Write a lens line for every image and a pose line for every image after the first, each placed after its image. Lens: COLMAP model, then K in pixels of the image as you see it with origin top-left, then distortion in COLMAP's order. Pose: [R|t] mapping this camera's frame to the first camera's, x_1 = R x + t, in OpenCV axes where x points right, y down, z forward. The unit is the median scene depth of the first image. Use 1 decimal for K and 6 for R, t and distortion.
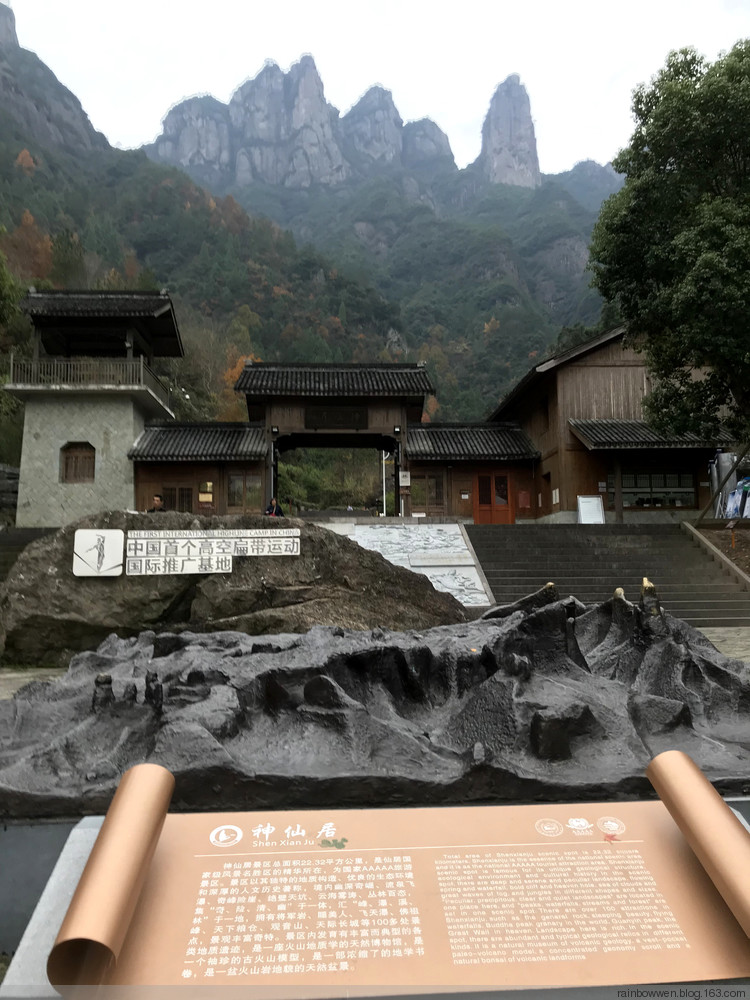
lens RADIAL K [[868.0, 0, 393.9], [0, 868.0, 511.2], [0, 0, 1]] dist [0.039767, -0.042252]
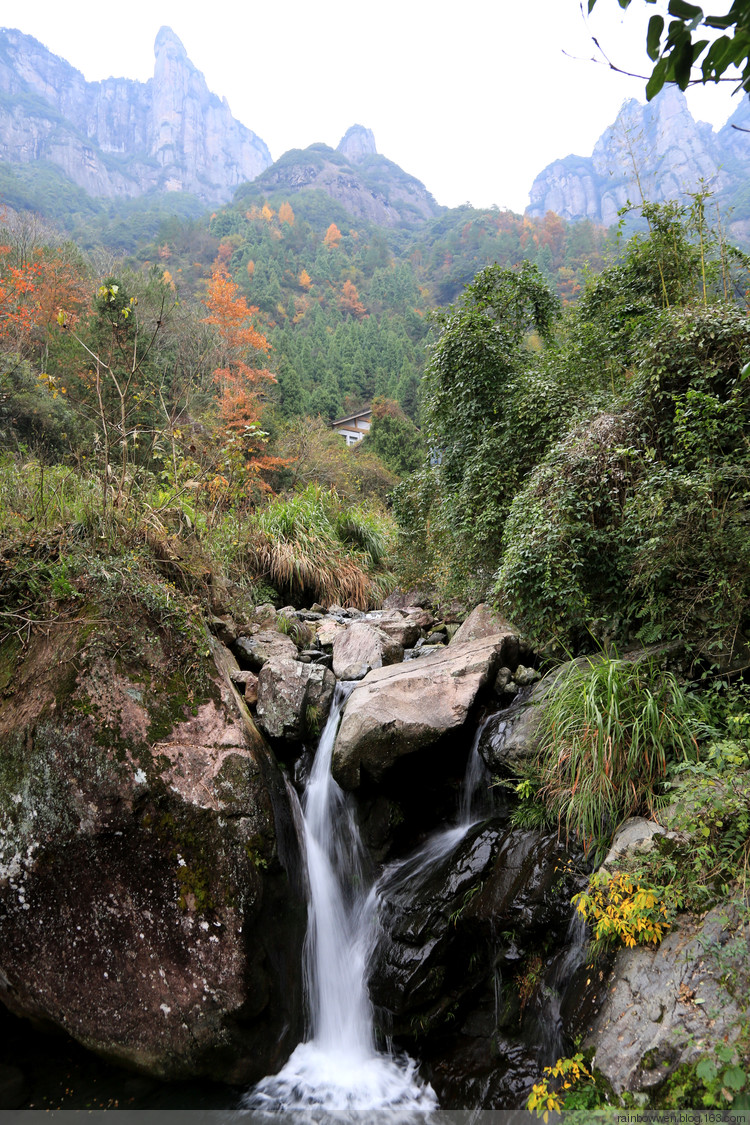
lens RADIAL K [[797.2, 0, 368.9], [0, 797.2, 572.9], [0, 0, 1]] dist [-0.068452, 0.015878]
pose [[0.847807, -0.083136, -0.523747, 0.046531], [0.084656, 0.996187, -0.021092, 0.001032], [0.523504, -0.026456, 0.851613, 0.257395]]
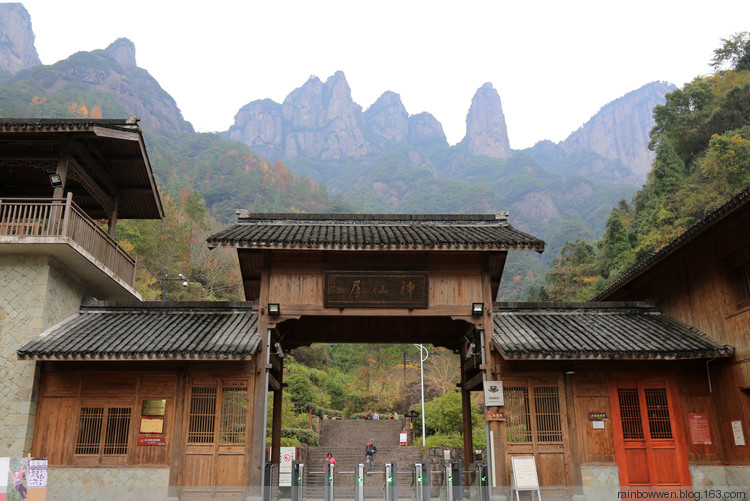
lens RADIAL K [[673.3, 0, 376.7], [0, 673.3, 248.2], [0, 0, 1]] dist [-0.057181, 0.090610]
pose [[0.999324, -0.005217, -0.036380, -0.004912], [-0.003223, 0.973618, -0.228163, -0.002979], [0.036611, 0.228126, 0.972943, 0.054378]]
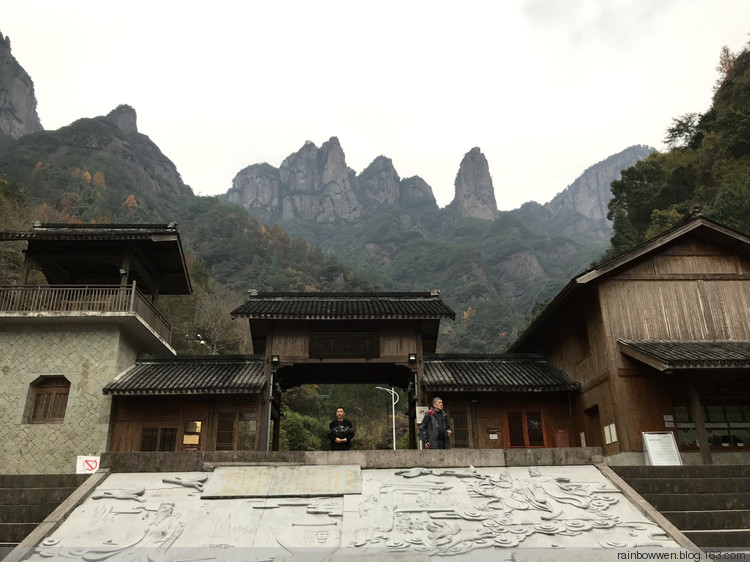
lens RADIAL K [[651.0, 0, 383.9], [0, 651.0, 274.7], [0, 0, 1]] dist [0.039767, -0.042252]
pose [[0.999818, -0.010585, -0.015883, -0.001433], [0.005821, 0.961585, -0.274446, 0.000628], [0.018178, 0.274304, 0.961471, 0.033758]]
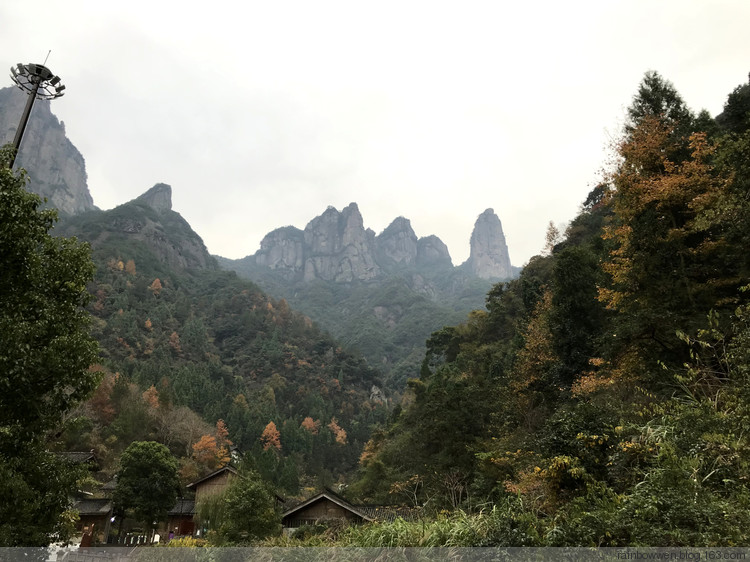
lens RADIAL K [[651.0, 0, 384.9], [0, 651.0, 278.9], [0, 0, 1]] dist [0.039767, -0.042252]
pose [[0.997014, -0.012590, -0.076181, 0.103301], [-0.013161, 0.944473, -0.328324, -0.011955], [0.076085, 0.328347, 0.941488, -0.133845]]
